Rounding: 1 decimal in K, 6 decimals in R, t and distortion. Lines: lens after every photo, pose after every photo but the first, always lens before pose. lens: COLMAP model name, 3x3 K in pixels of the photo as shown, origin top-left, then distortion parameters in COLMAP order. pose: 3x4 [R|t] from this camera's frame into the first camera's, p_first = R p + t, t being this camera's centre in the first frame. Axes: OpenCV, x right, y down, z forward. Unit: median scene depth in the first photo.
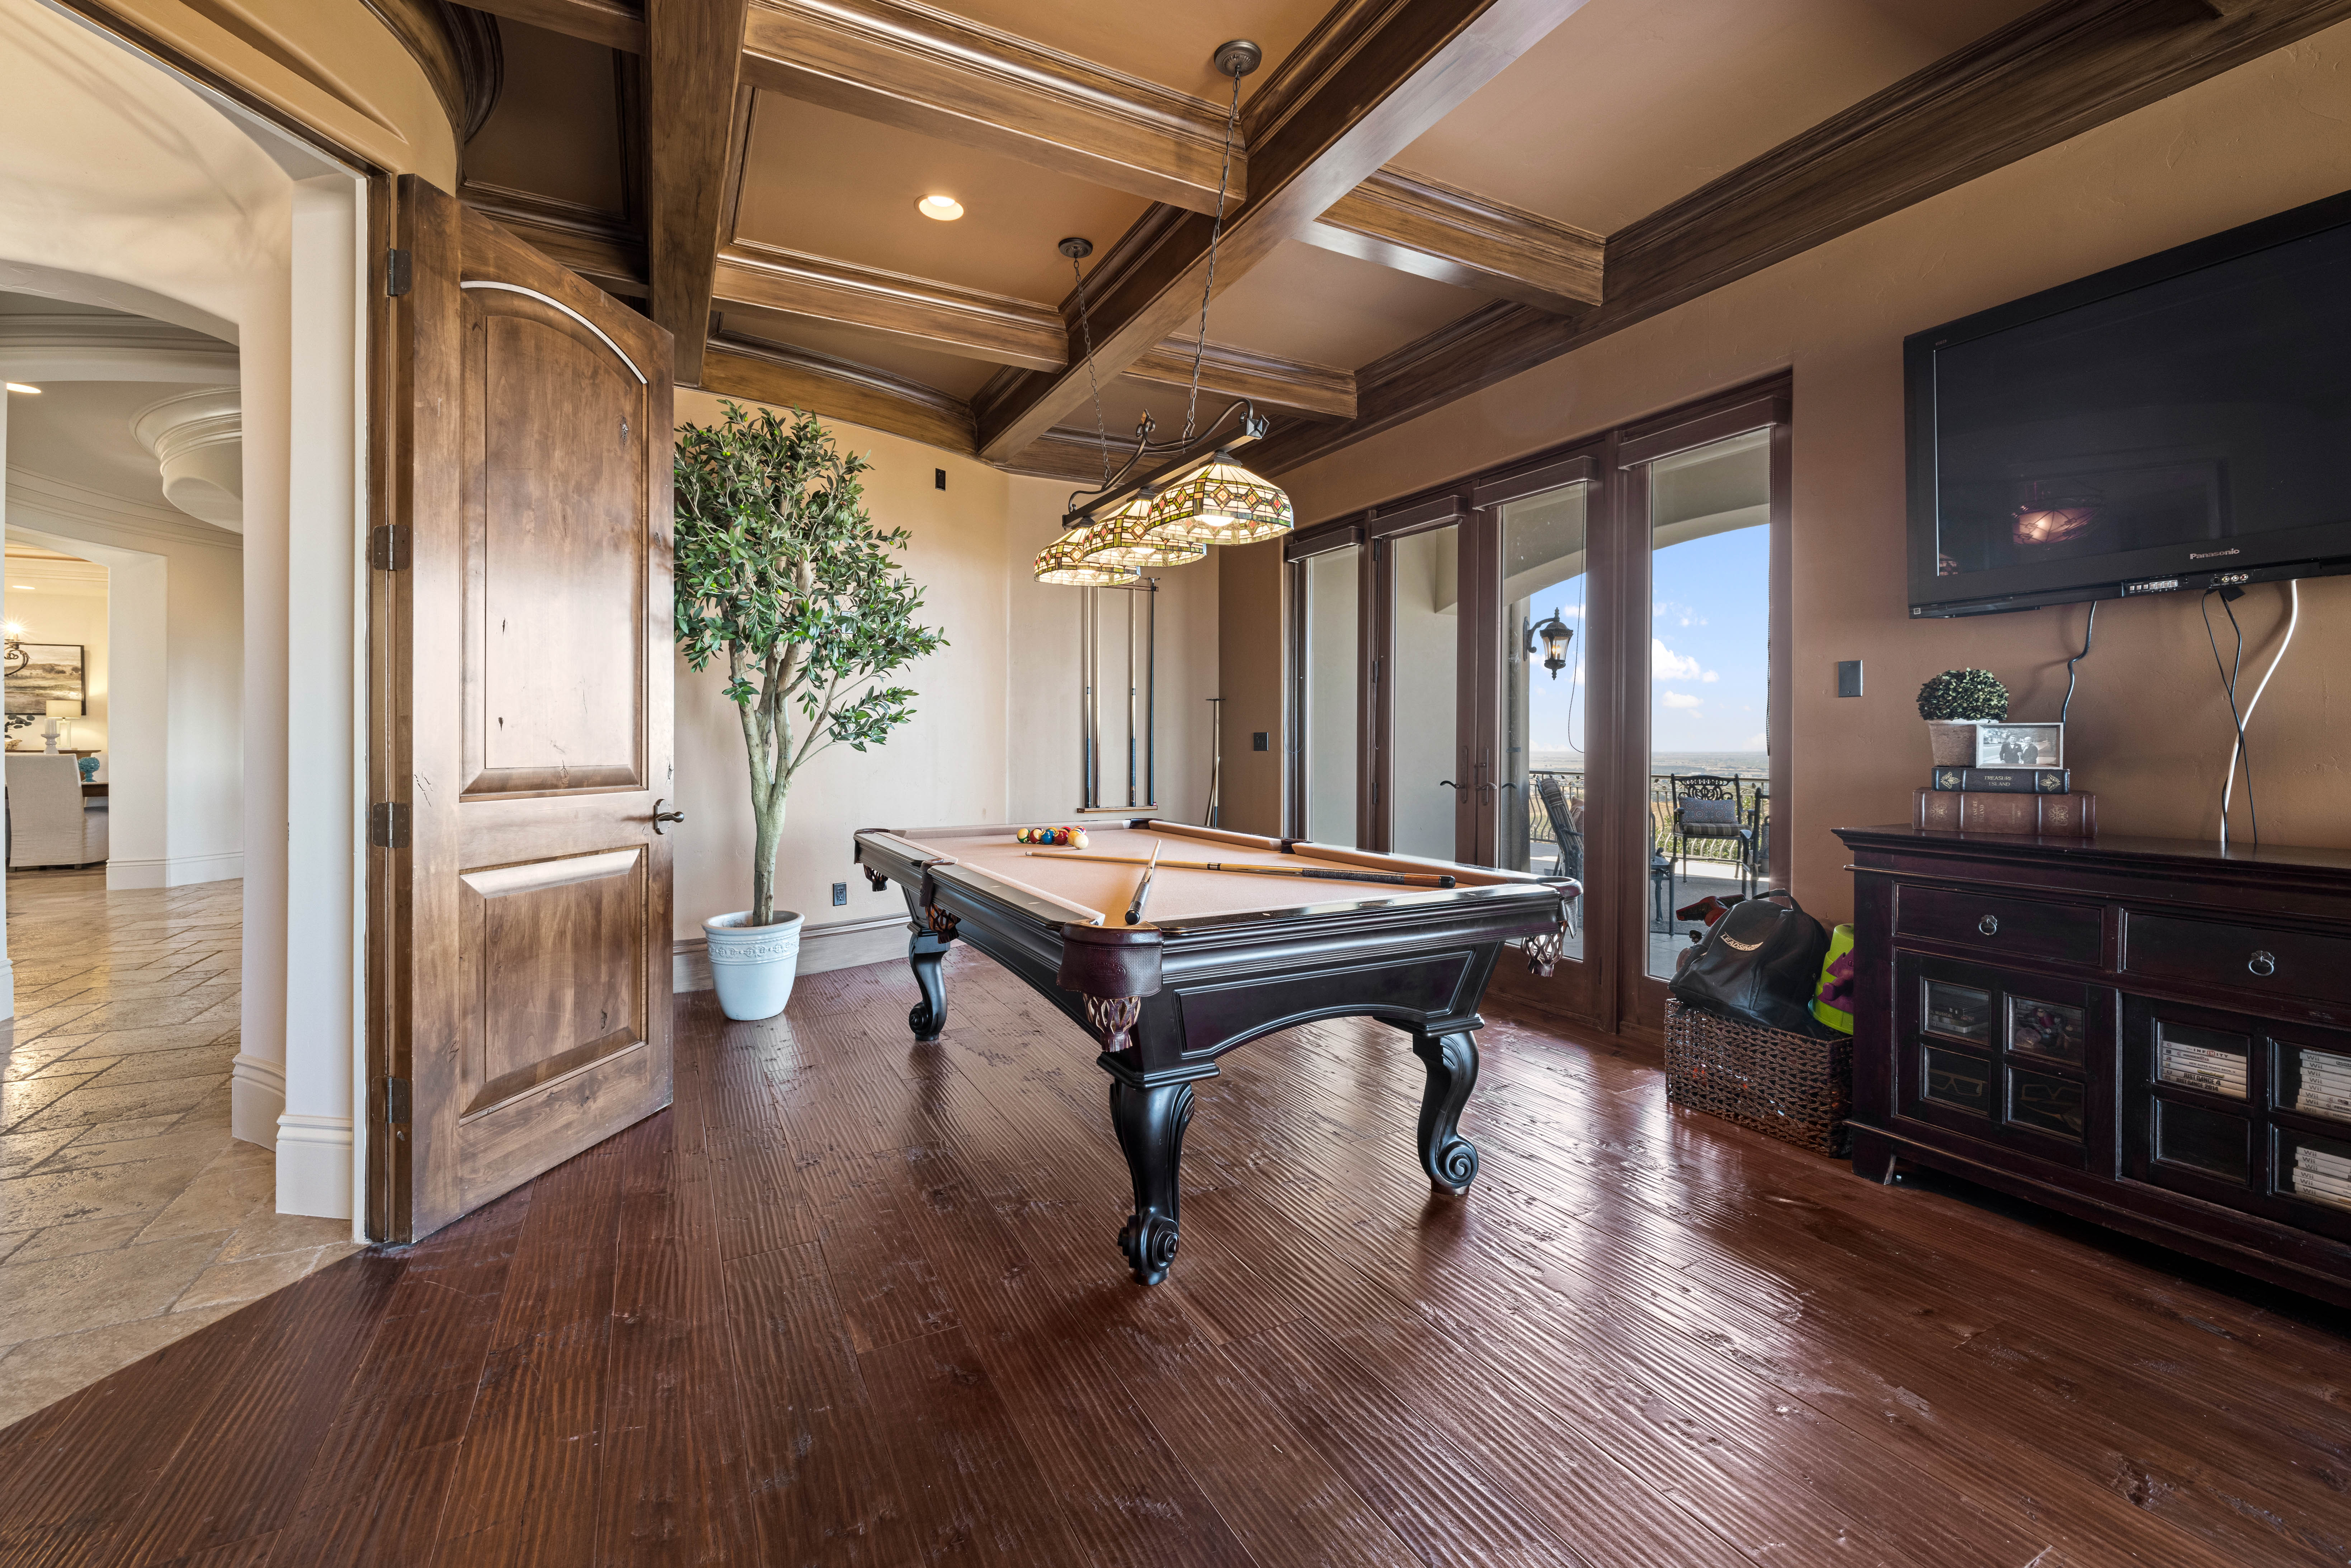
lens RADIAL K [[1002.4, 0, 1169.7], [0, 1002.4, 755.5], [0, 0, 1]] dist [-0.001382, -0.000305]
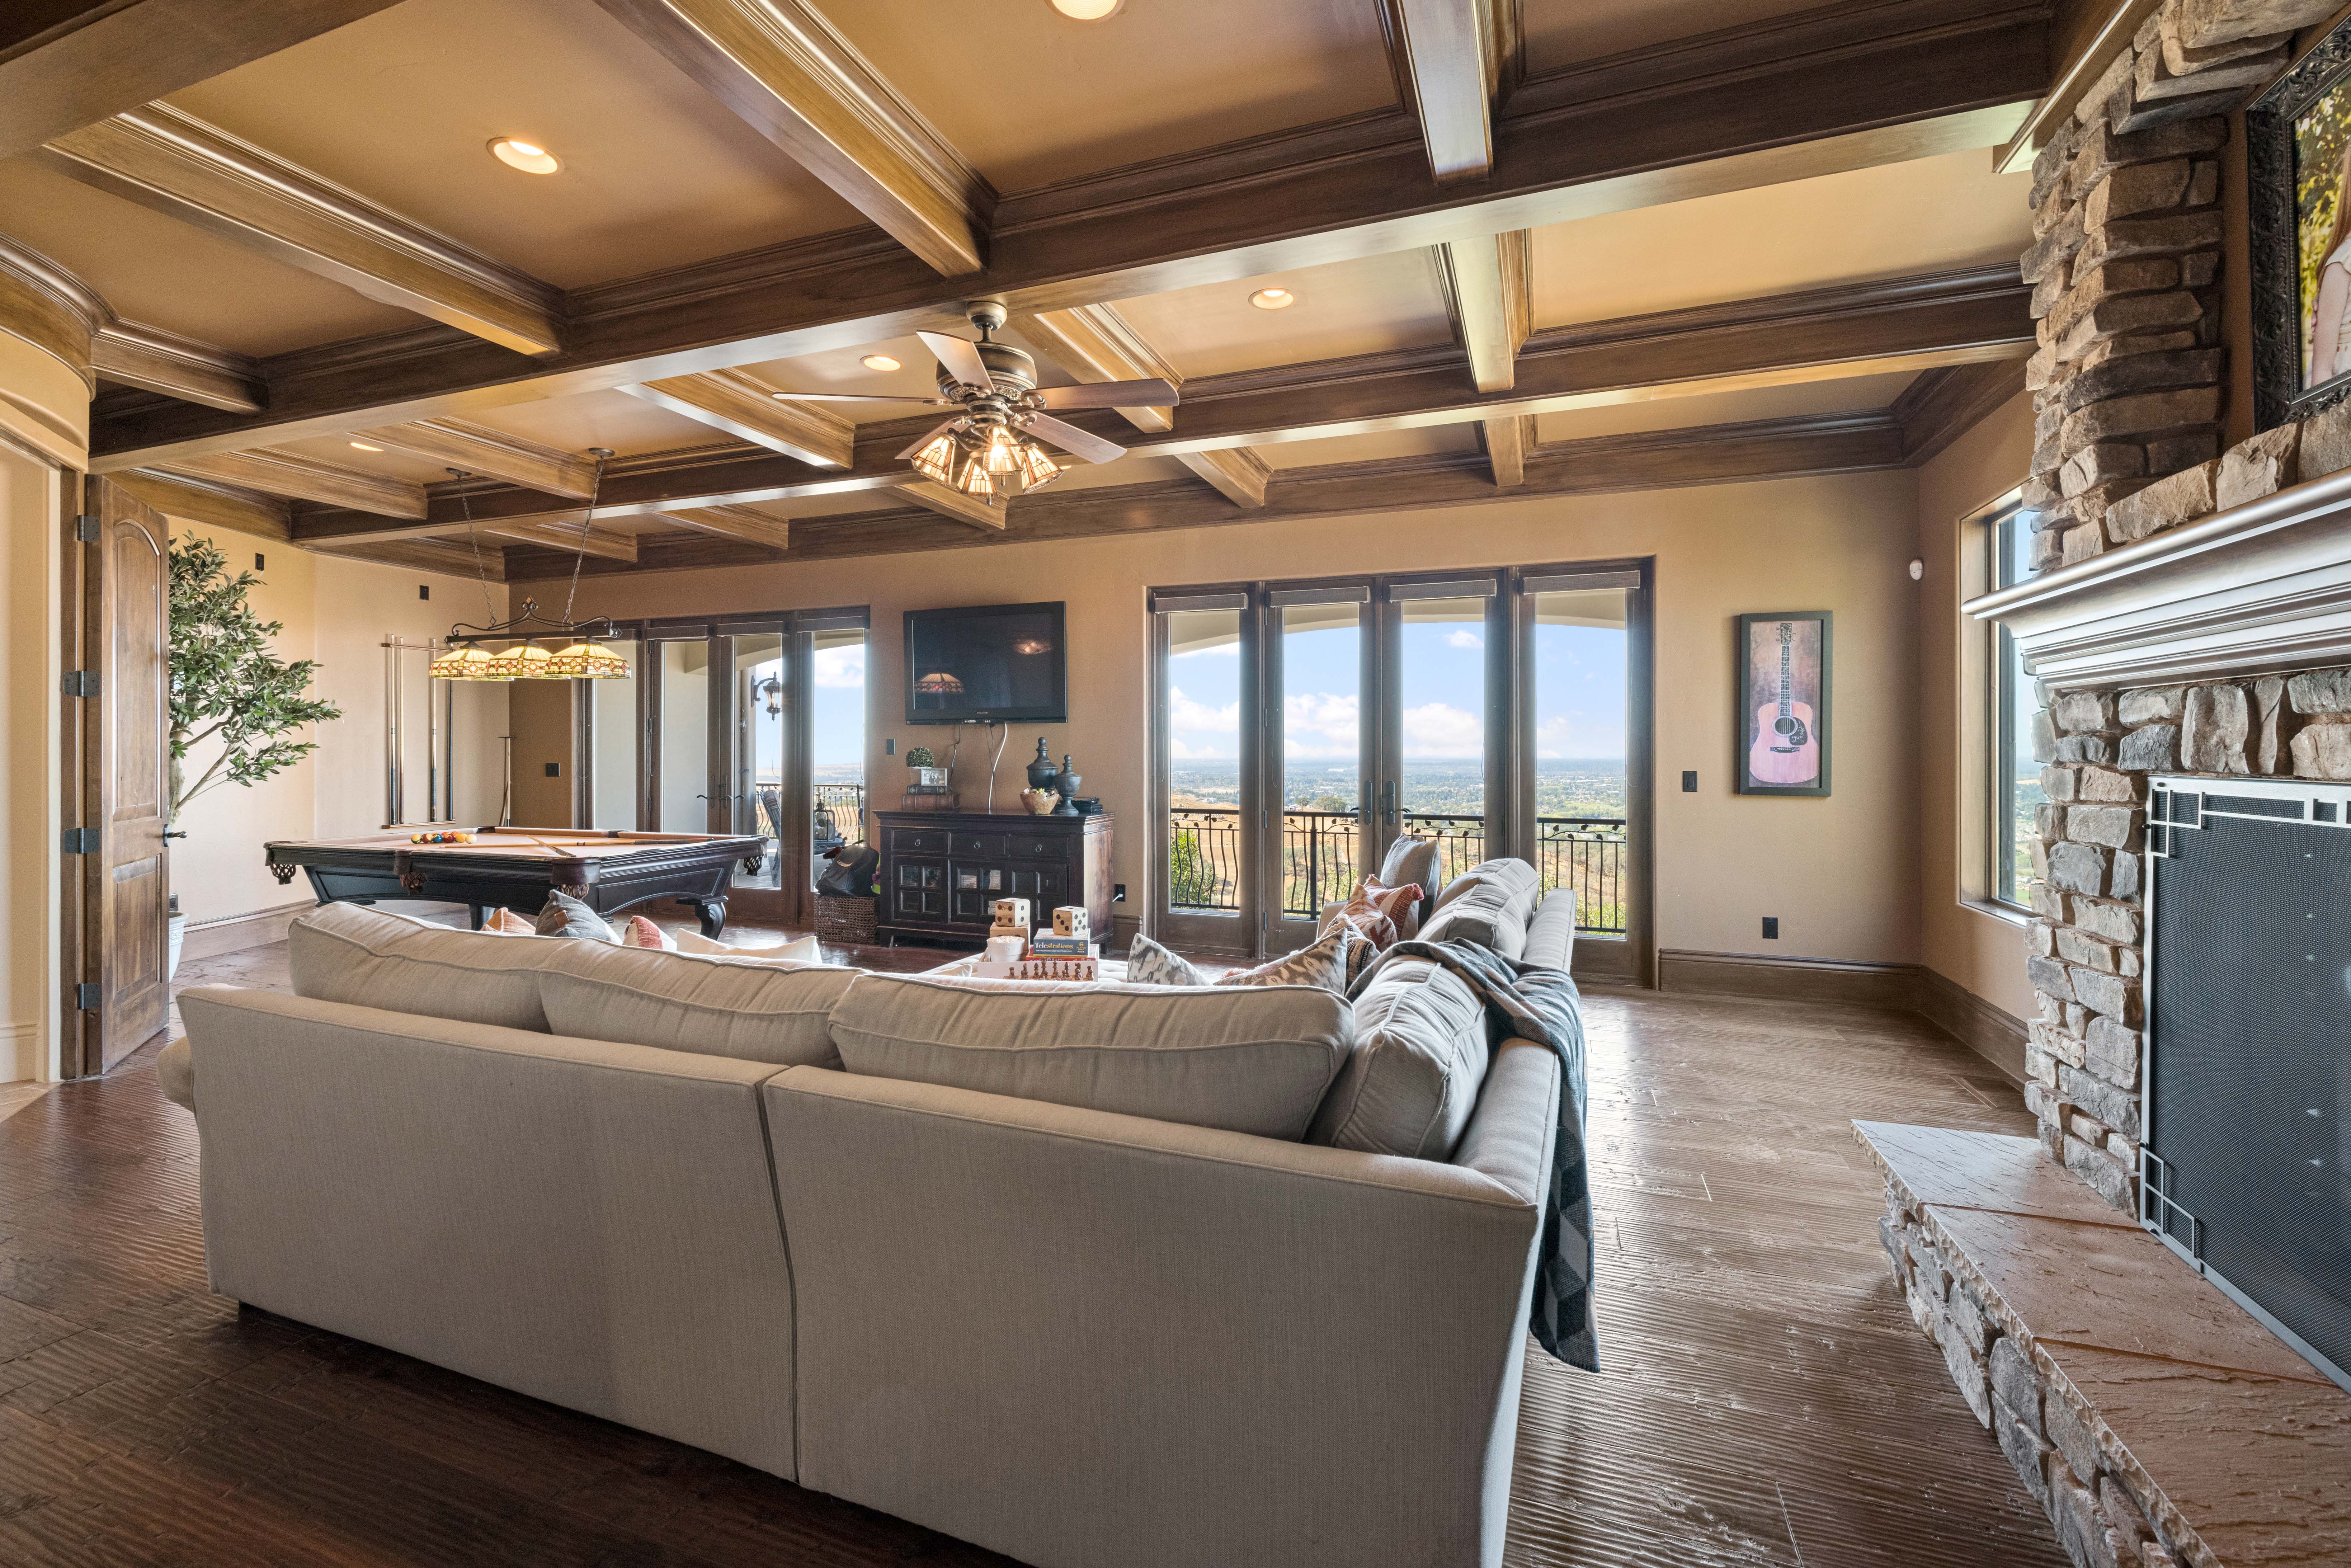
lens RADIAL K [[991.3, 0, 1181.5], [0, 991.3, 749.7], [0, 0, 1]] dist [0.000311, -0.000157]
pose [[0.737052, 0.000508, 0.675836, -0.306465], [0.007694, 0.999929, -0.009143, -0.034974], [-0.675792, 0.011939, 0.736996, -0.931895]]
